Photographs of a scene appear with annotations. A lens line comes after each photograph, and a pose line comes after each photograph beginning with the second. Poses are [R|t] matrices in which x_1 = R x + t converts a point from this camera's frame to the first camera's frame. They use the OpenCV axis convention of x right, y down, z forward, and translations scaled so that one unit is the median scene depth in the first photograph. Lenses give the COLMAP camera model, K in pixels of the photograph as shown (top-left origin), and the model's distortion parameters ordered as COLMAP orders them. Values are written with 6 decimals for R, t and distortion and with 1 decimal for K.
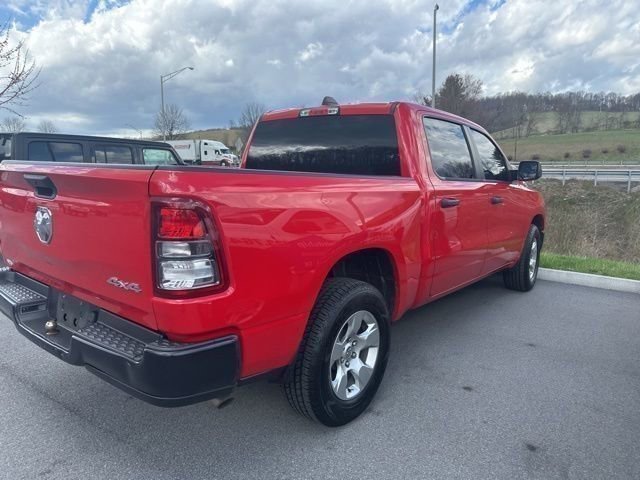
lens RADIAL K [[457.6, 0, 324.1], [0, 457.6, 239.7], [0, 0, 1]] dist [0.025942, -0.029955]
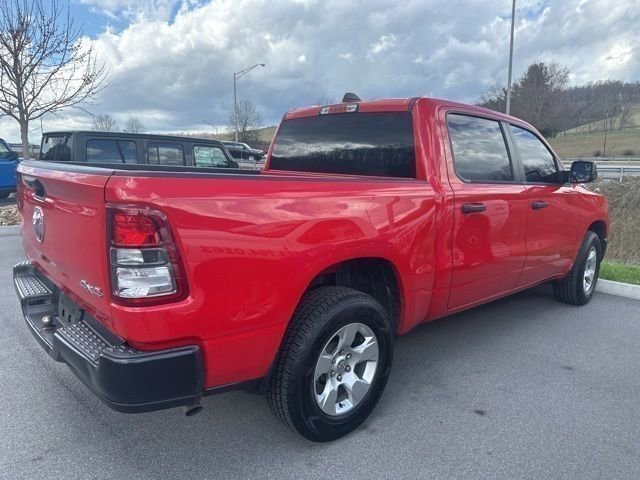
lens RADIAL K [[456.4, 0, 325.9], [0, 456.4, 243.6], [0, 0, 1]] dist [0.005306, -0.003522]
pose [[0.986192, 0.034440, -0.161988, 0.084373], [-0.030772, 0.999211, 0.025098, -0.015032], [0.162725, -0.019767, 0.986474, 0.033888]]
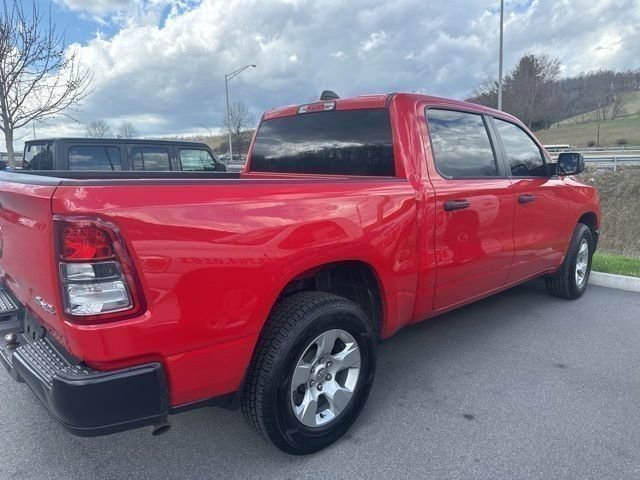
lens RADIAL K [[454.0, 0, 327.8], [0, 454.0, 239.6], [0, 0, 1]] dist [0.005161, -0.005937]
pose [[0.987320, 0.001418, -0.158734, 0.106288], [0.001933, 0.999779, 0.020950, -0.020804], [0.158728, -0.020992, 0.987099, 0.058667]]
